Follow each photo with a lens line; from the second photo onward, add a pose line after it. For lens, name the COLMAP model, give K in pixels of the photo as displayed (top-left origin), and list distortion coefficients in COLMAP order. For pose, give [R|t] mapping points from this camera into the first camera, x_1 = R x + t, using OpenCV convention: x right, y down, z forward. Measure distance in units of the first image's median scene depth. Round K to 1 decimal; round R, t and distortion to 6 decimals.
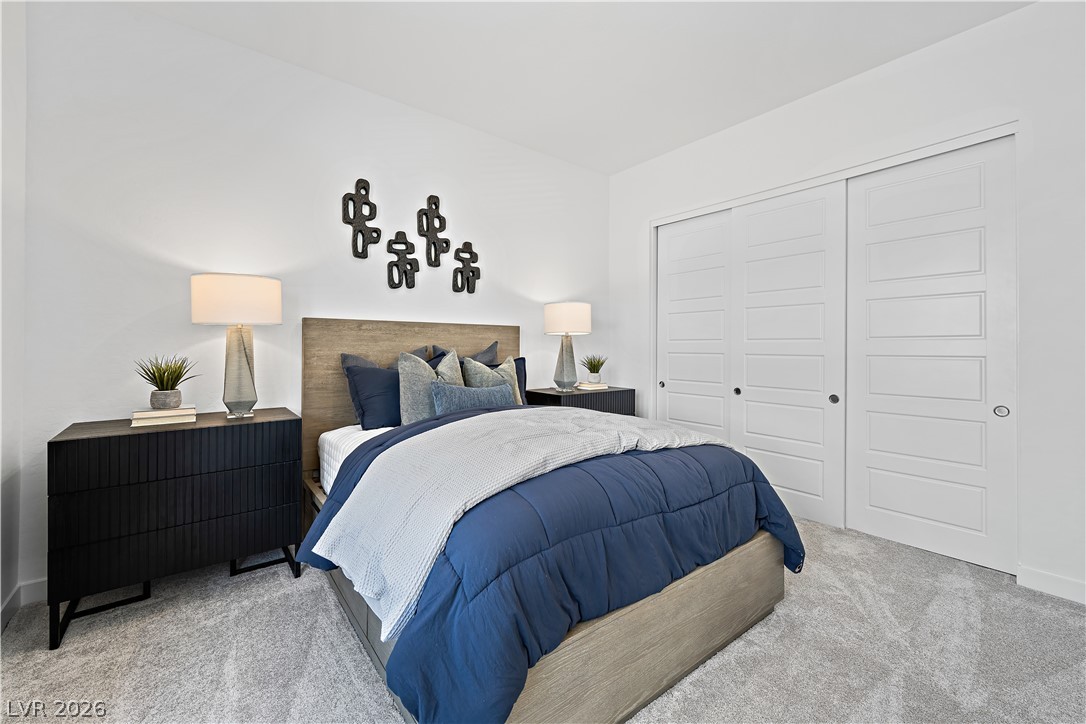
lens RADIAL K [[440.8, 0, 543.5], [0, 440.8, 347.3], [0, 0, 1]] dist [-0.000592, -0.000156]
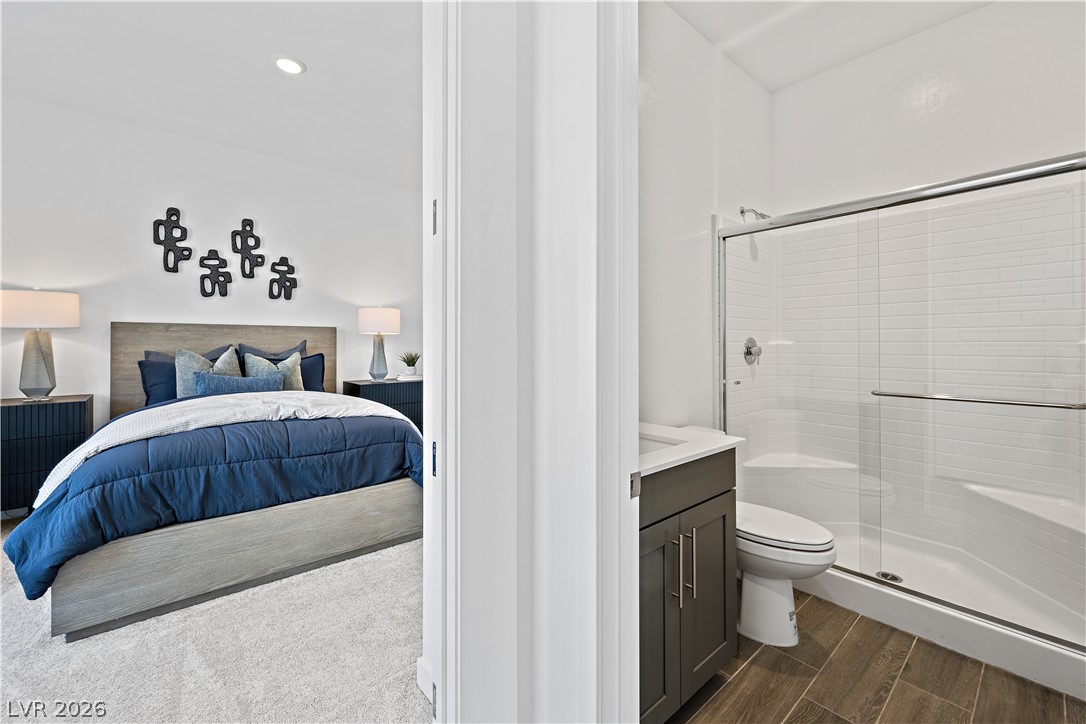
lens RADIAL K [[440.8, 0, 543.5], [0, 440.8, 347.3], [0, 0, 1]] dist [-0.000592, -0.000156]
pose [[0.999452, -0.004697, 0.032767, 0.561534], [0.004508, 0.999973, 0.005838, 0.002223], [-0.032793, -0.005687, 0.999446, -0.247686]]
